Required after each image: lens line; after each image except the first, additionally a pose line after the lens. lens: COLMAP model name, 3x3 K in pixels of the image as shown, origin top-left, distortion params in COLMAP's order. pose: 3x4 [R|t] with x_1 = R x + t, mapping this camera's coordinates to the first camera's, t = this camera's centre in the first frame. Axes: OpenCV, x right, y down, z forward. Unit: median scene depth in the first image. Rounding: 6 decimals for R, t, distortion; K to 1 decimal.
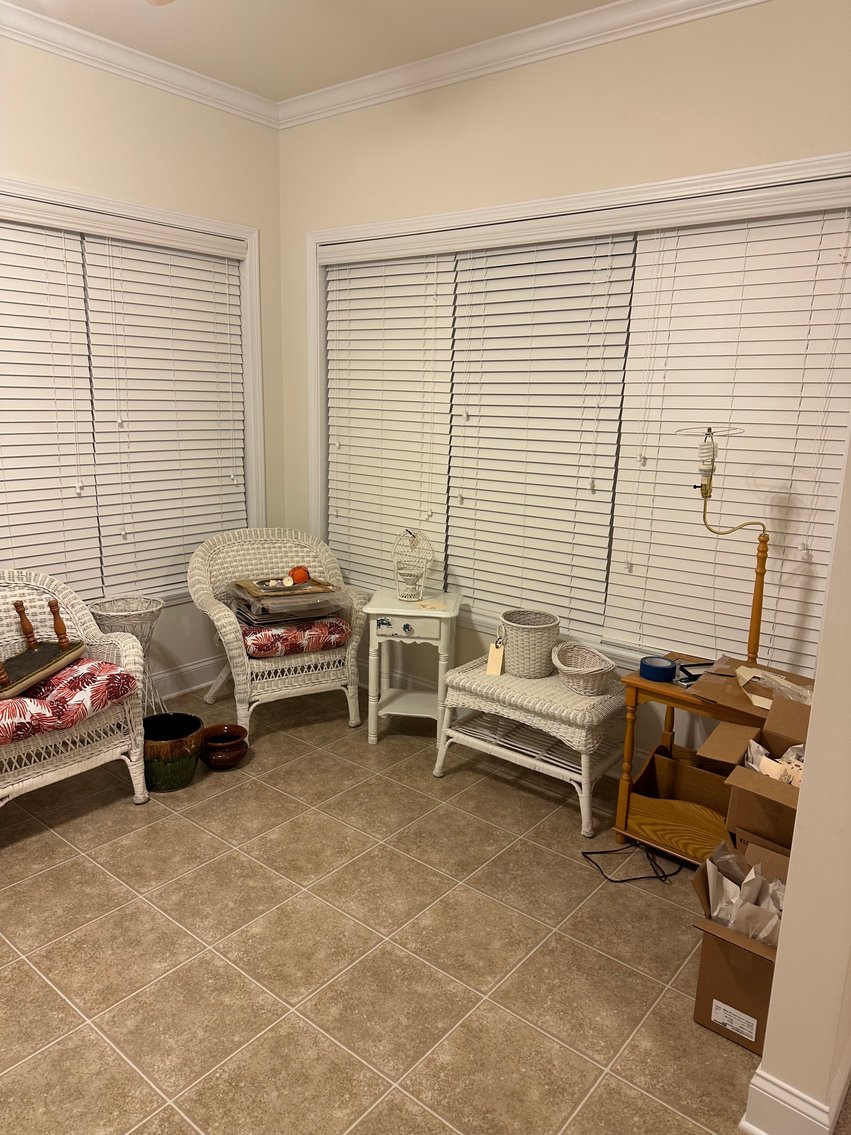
lens RADIAL K [[794.0, 0, 422.2], [0, 794.0, 567.9], [0, 0, 1]] dist [0.149026, -0.259677]
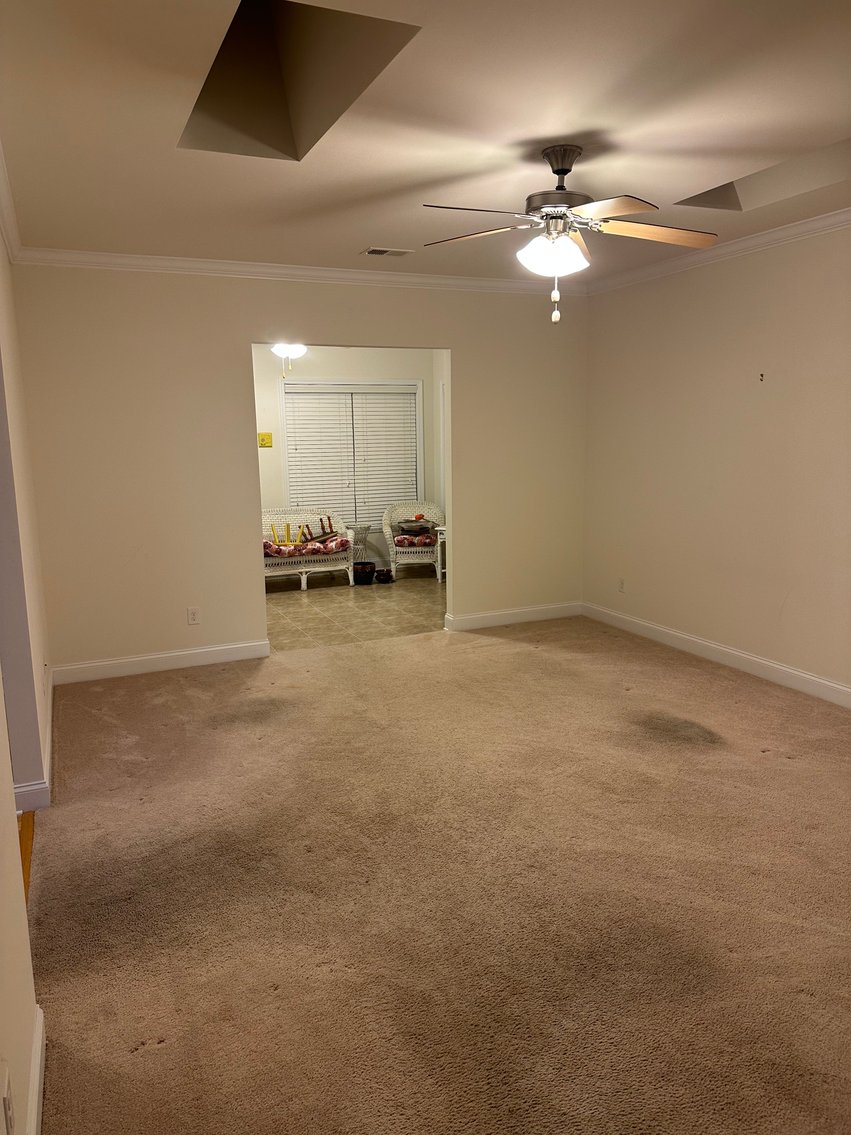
lens RADIAL K [[794.0, 0, 422.2], [0, 794.0, 567.9], [0, 0, 1]] dist [0.149026, -0.259677]
pose [[0.897573, 0.037701, -0.439250, 1.016185], [-0.061700, 0.997273, -0.040483, 0.284637], [0.436526, 0.063438, 0.897452, -1.313962]]
